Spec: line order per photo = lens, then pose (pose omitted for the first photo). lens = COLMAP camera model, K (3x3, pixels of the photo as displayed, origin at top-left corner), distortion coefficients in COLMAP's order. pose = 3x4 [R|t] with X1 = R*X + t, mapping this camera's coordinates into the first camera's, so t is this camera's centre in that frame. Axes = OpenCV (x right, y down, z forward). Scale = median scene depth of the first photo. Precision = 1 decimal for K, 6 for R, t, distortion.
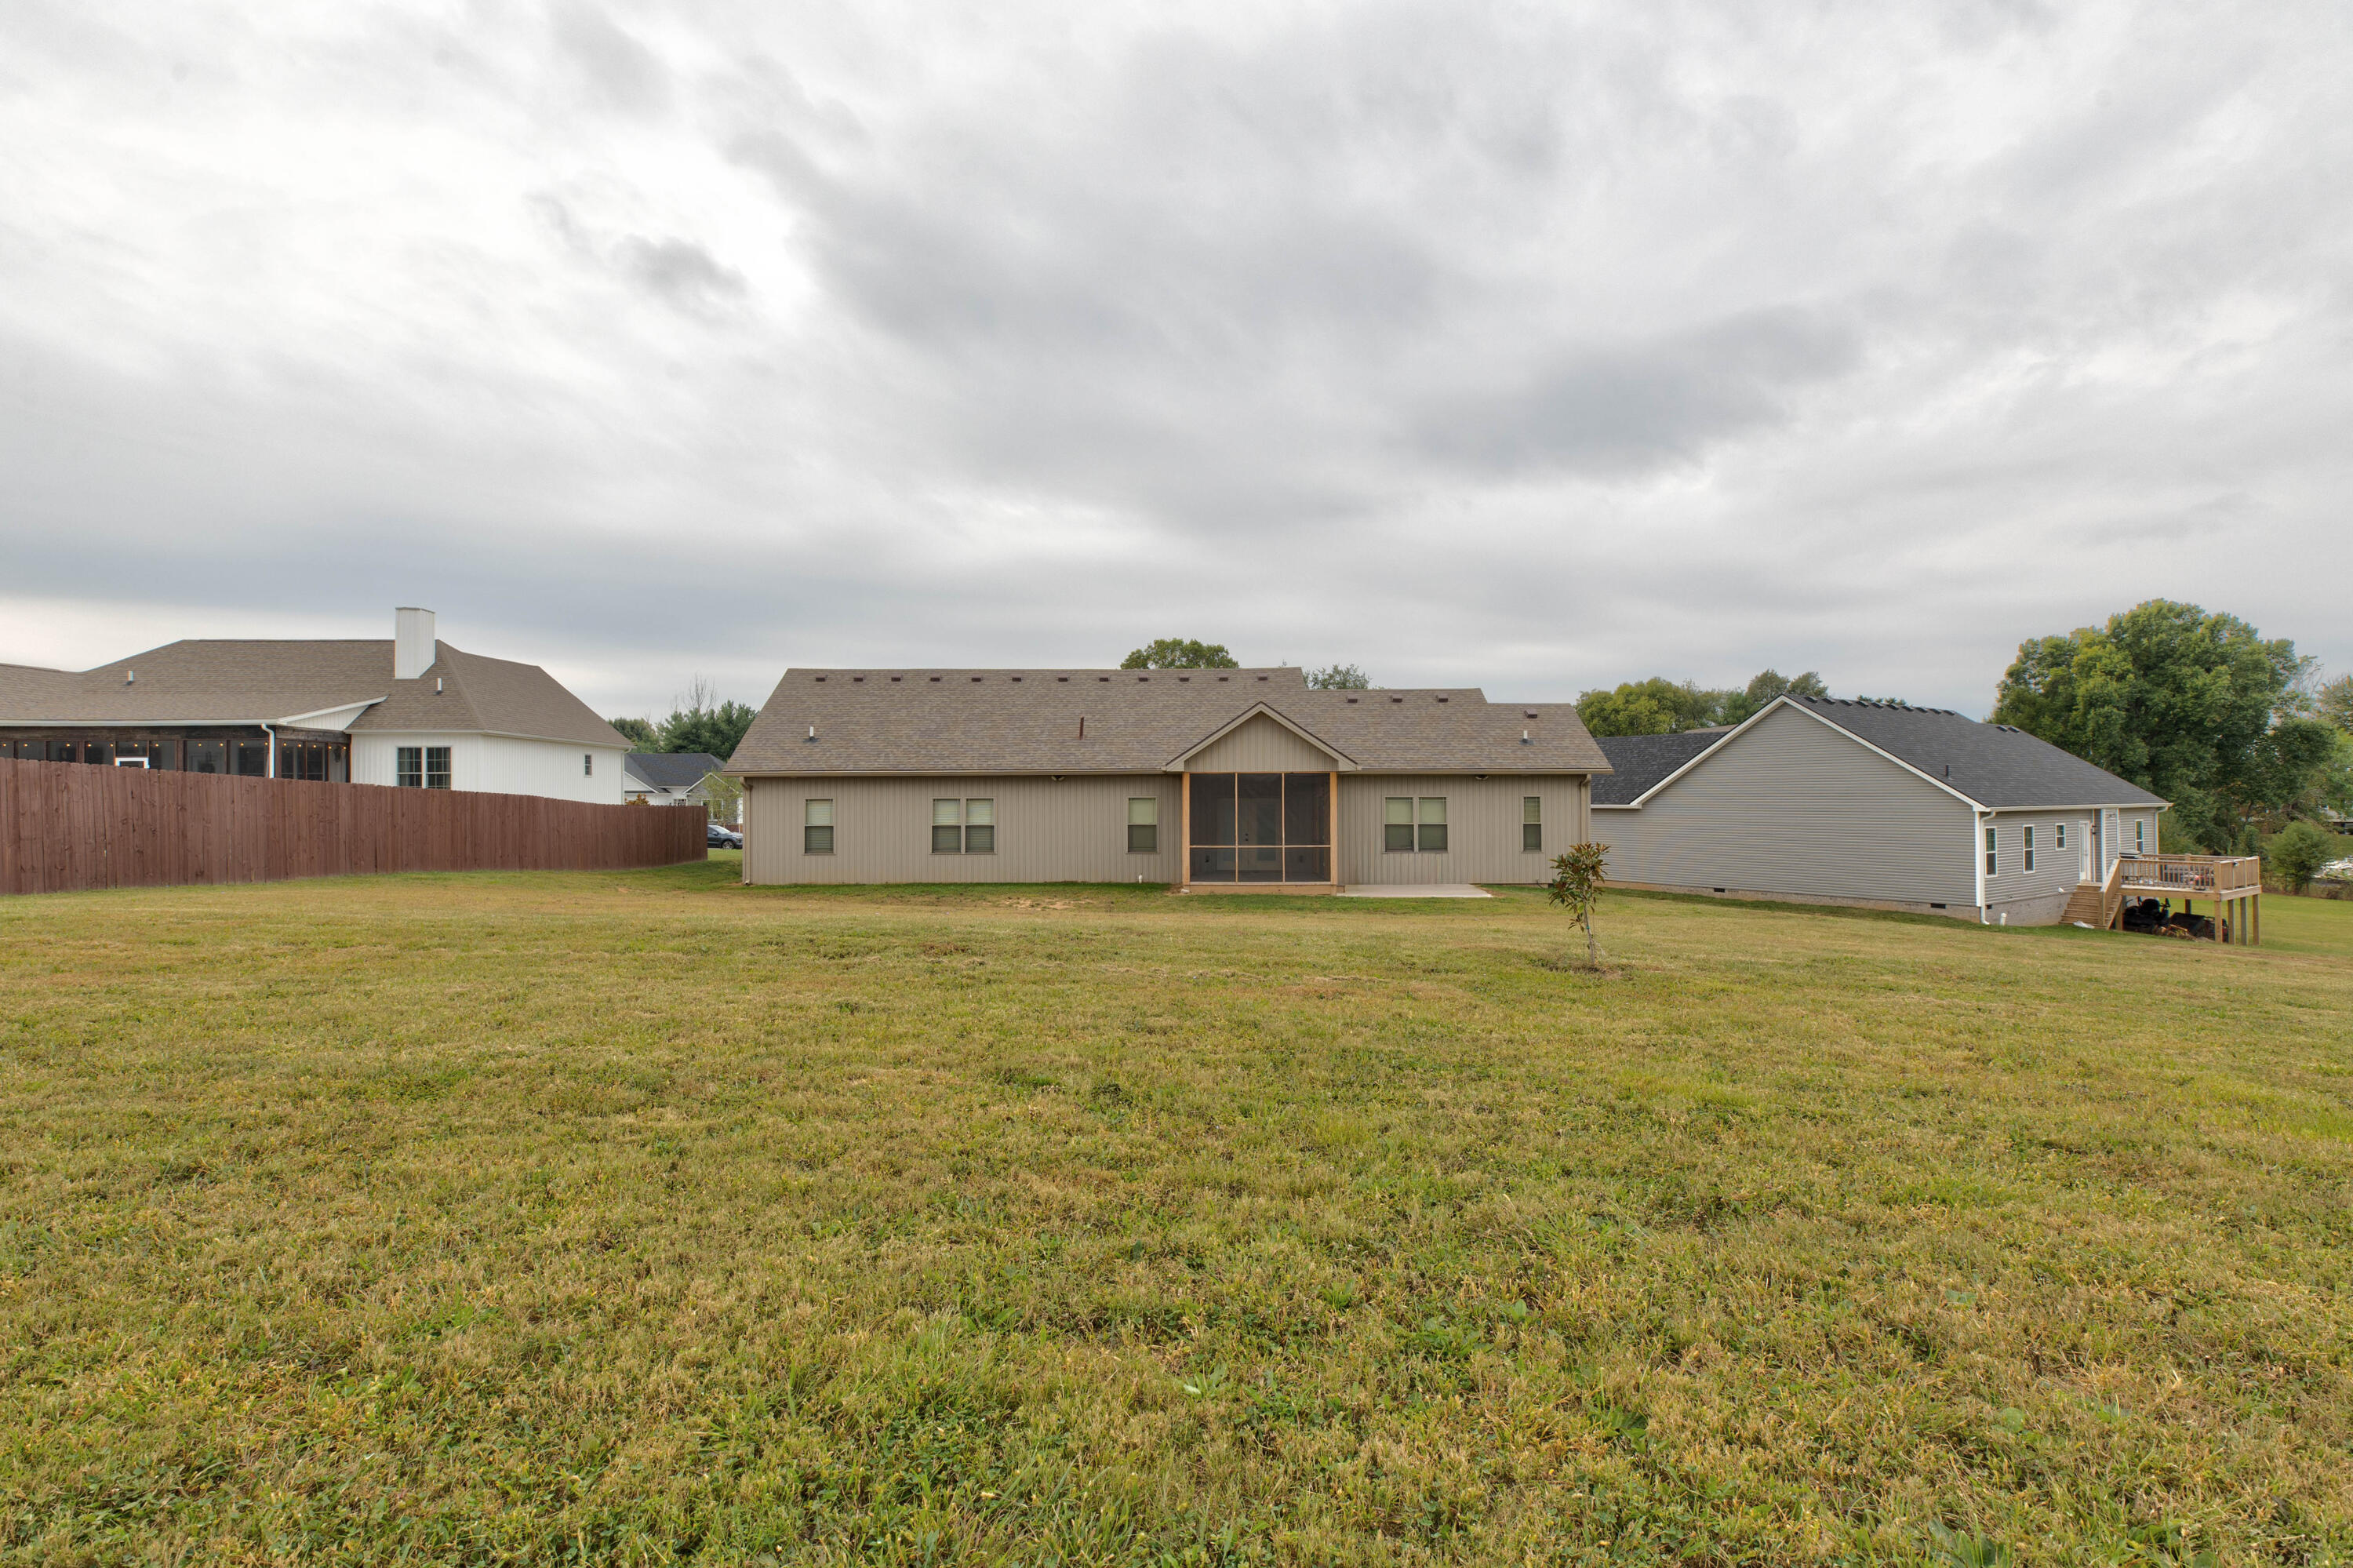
lens RADIAL K [[1066.4, 0, 1175.5], [0, 1066.4, 802.0], [0, 0, 1]] dist [-0.001529, 0.000226]
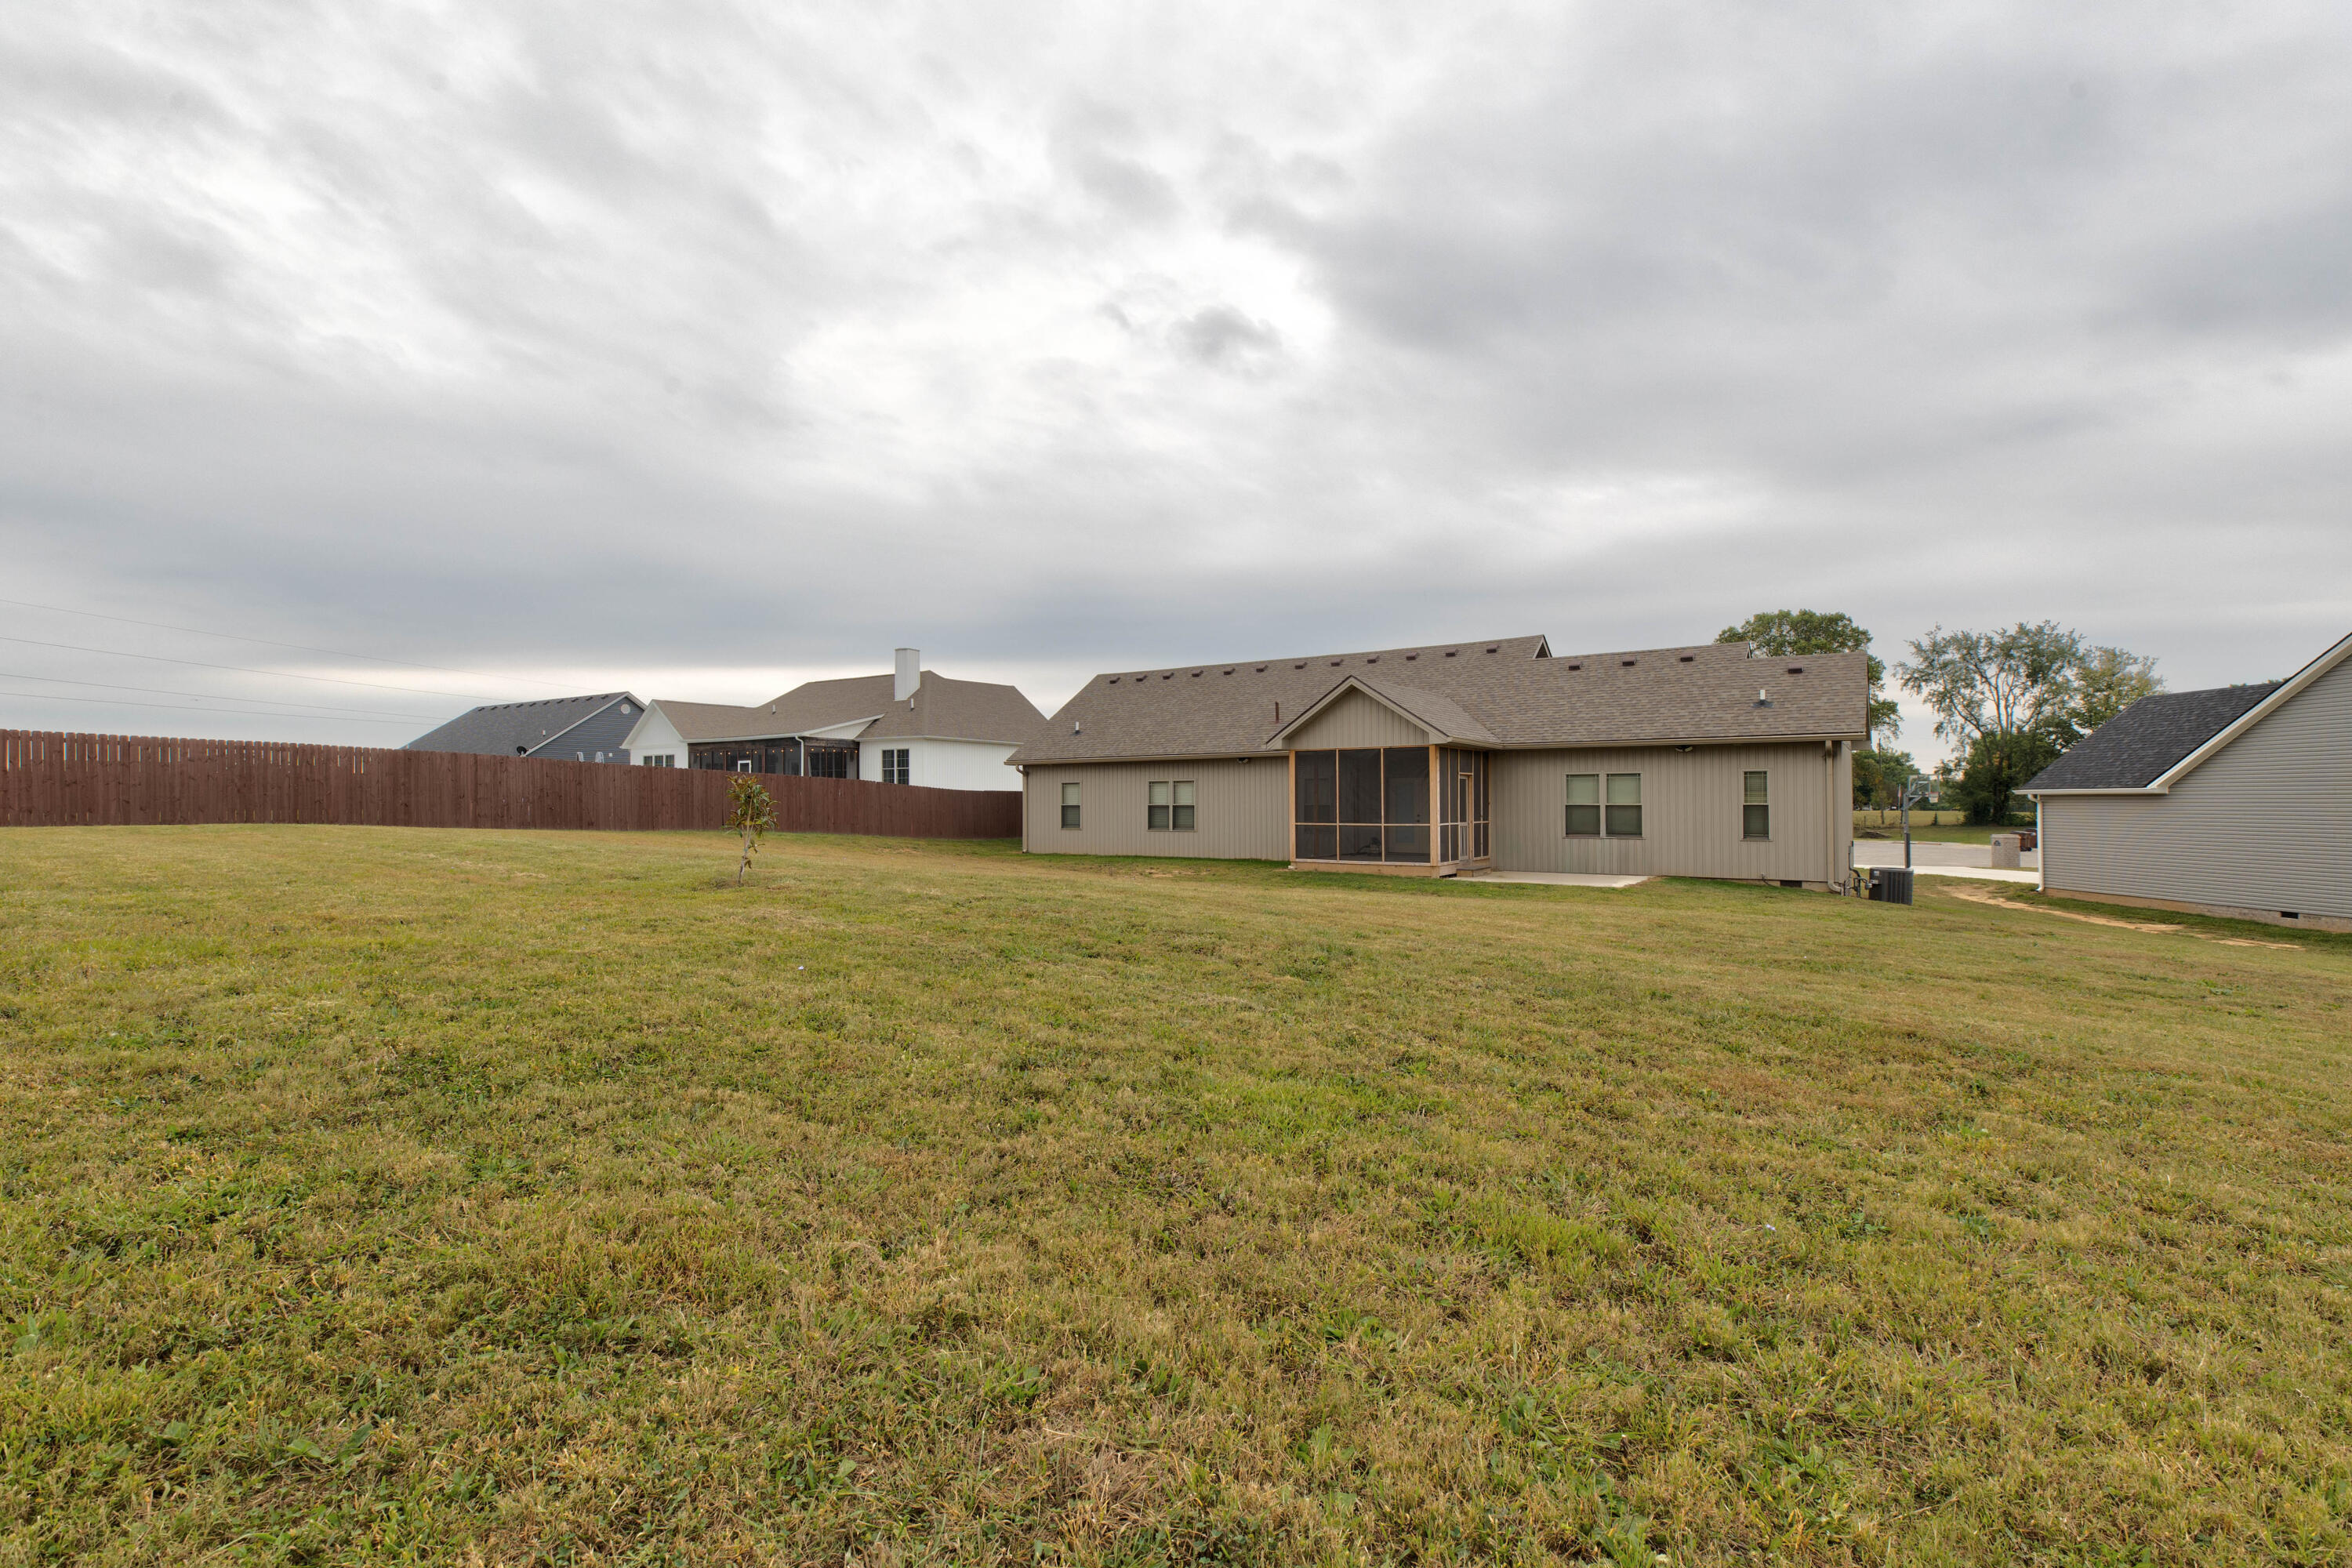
lens RADIAL K [[1059.7, 0, 1176.0], [0, 1059.7, 784.0], [0, 0, 1]] dist [-0.000229, -0.000188]
pose [[0.825108, -0.009138, -0.564901, 0.330571], [-0.001491, 0.999831, -0.018351, 0.015761], [0.564973, 0.015983, 0.824954, 0.075103]]
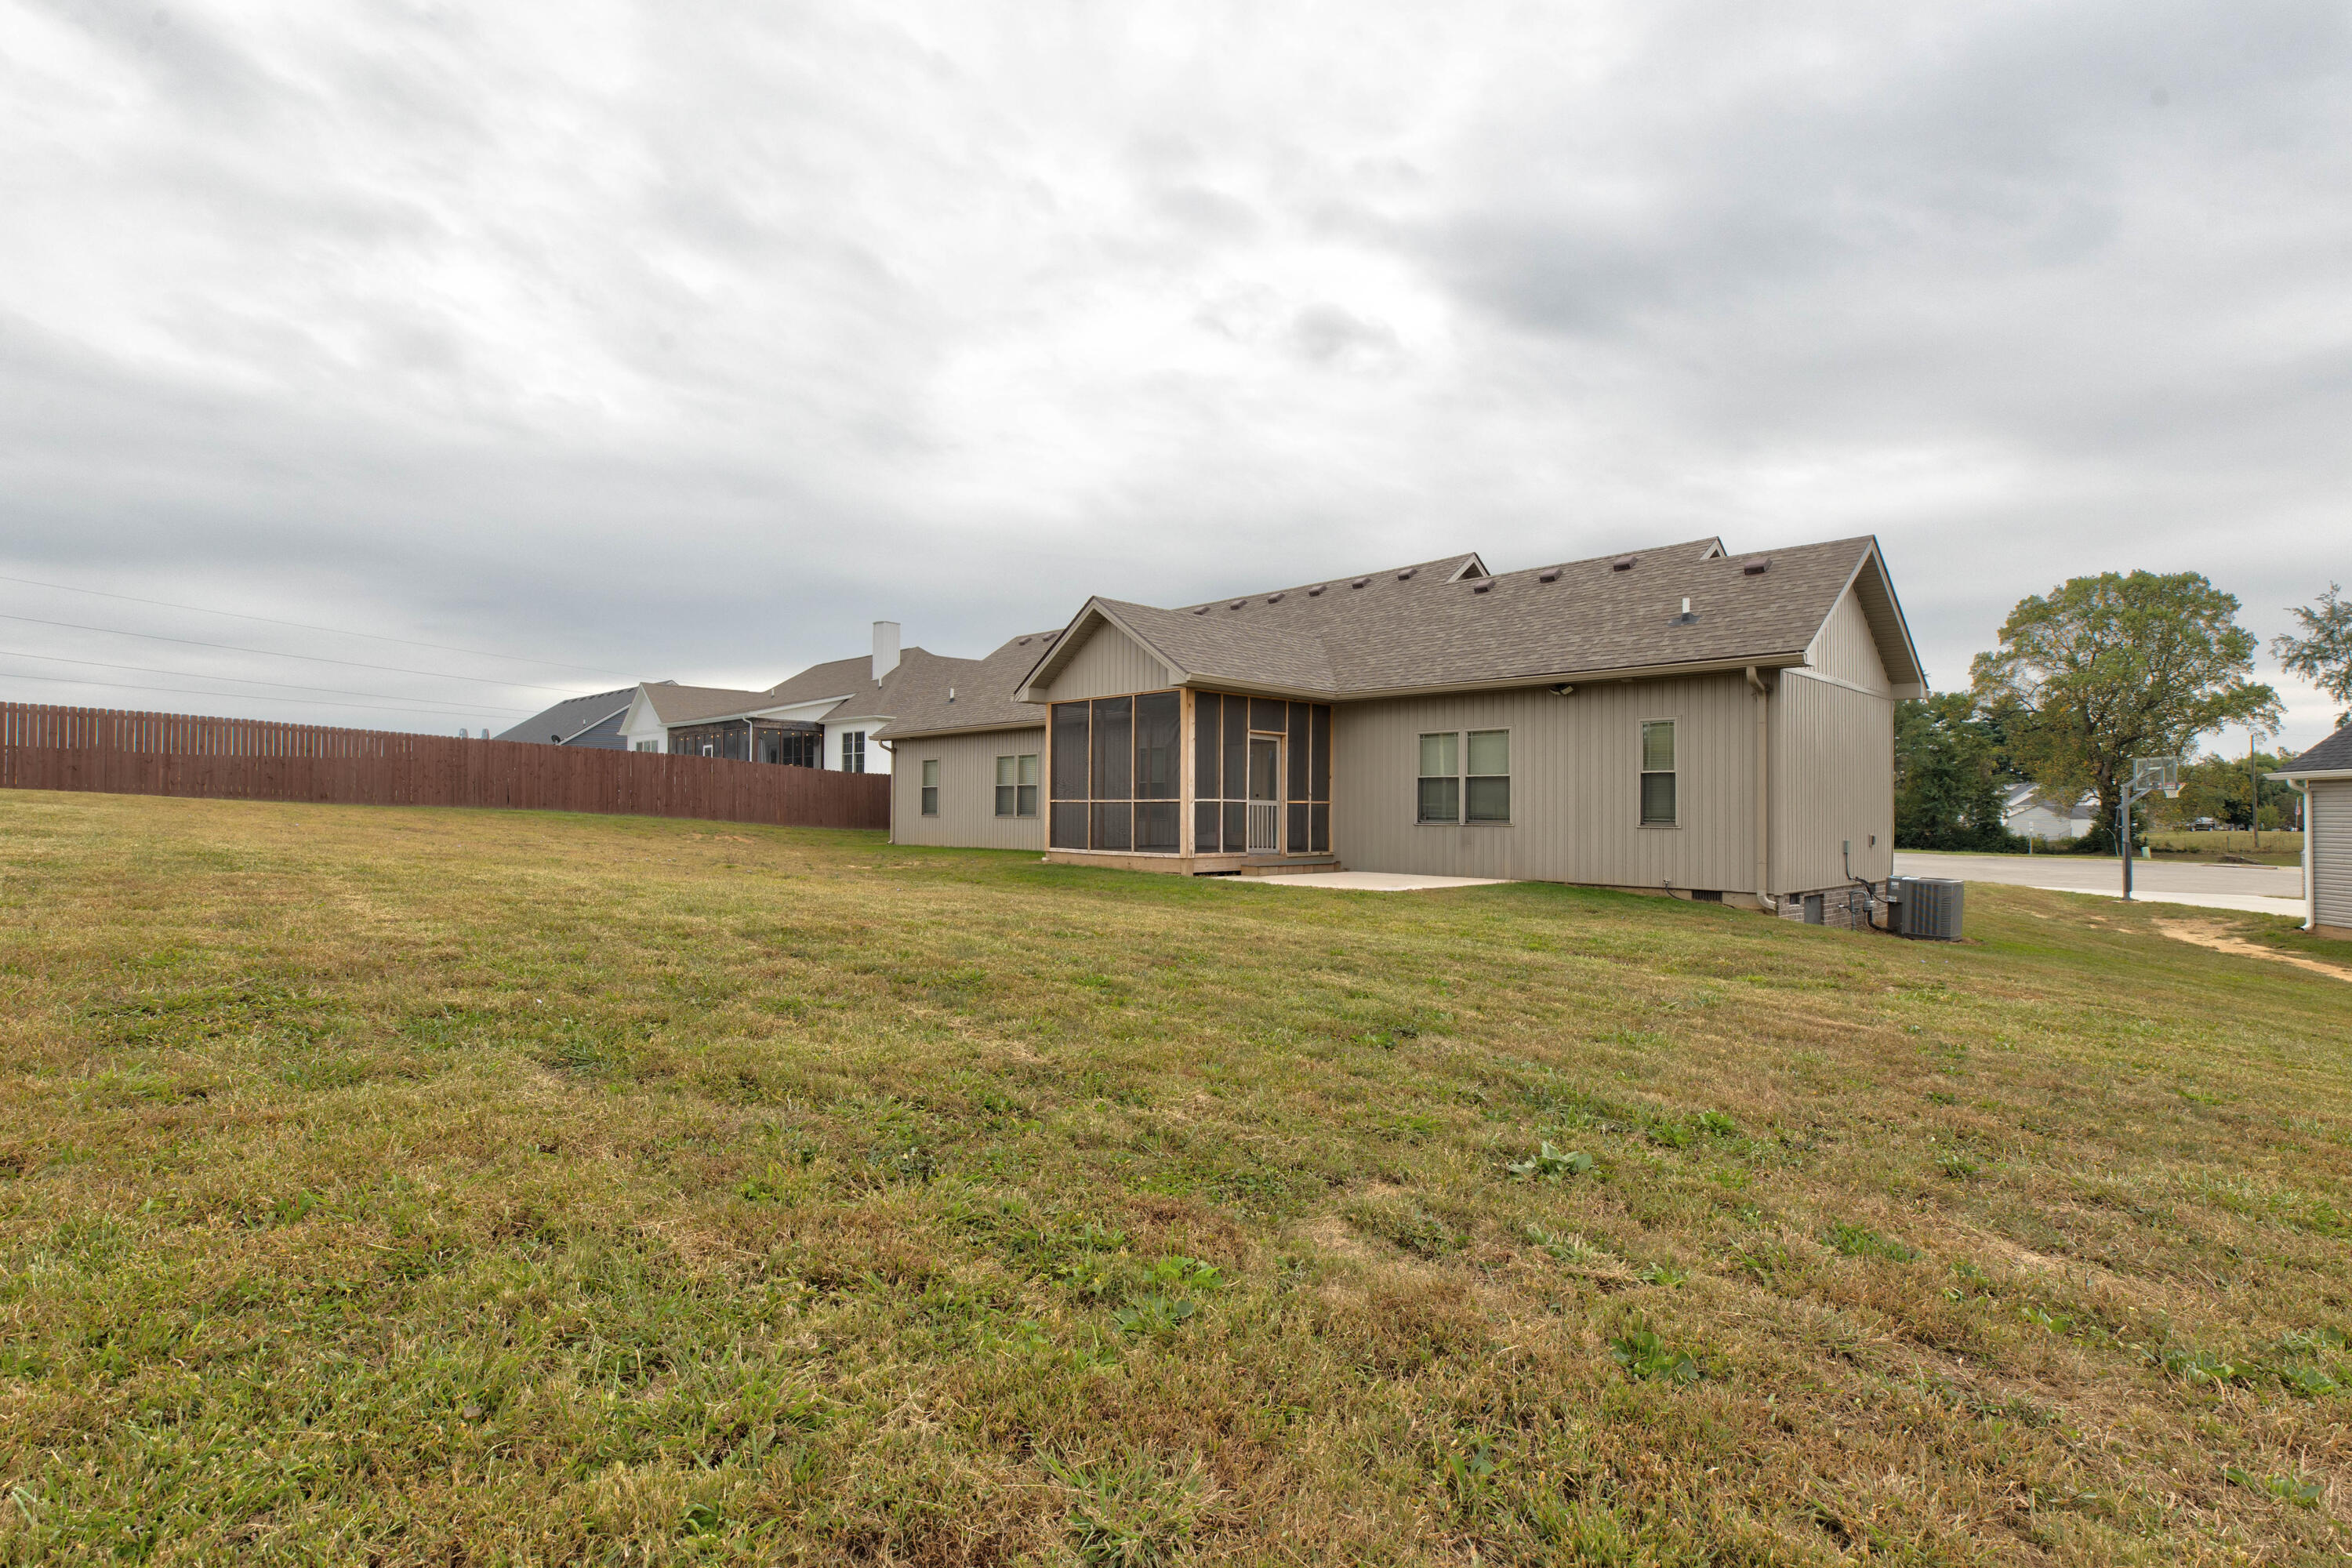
lens RADIAL K [[1120.9, 0, 1176.0], [0, 1120.9, 784.0], [0, 0, 1]] dist [-0.002495, -0.000854]
pose [[0.688589, -0.009991, -0.725083, 0.442038], [-0.014111, 0.999531, -0.027173, 0.034392], [0.725014, 0.028942, 0.688126, 0.353305]]
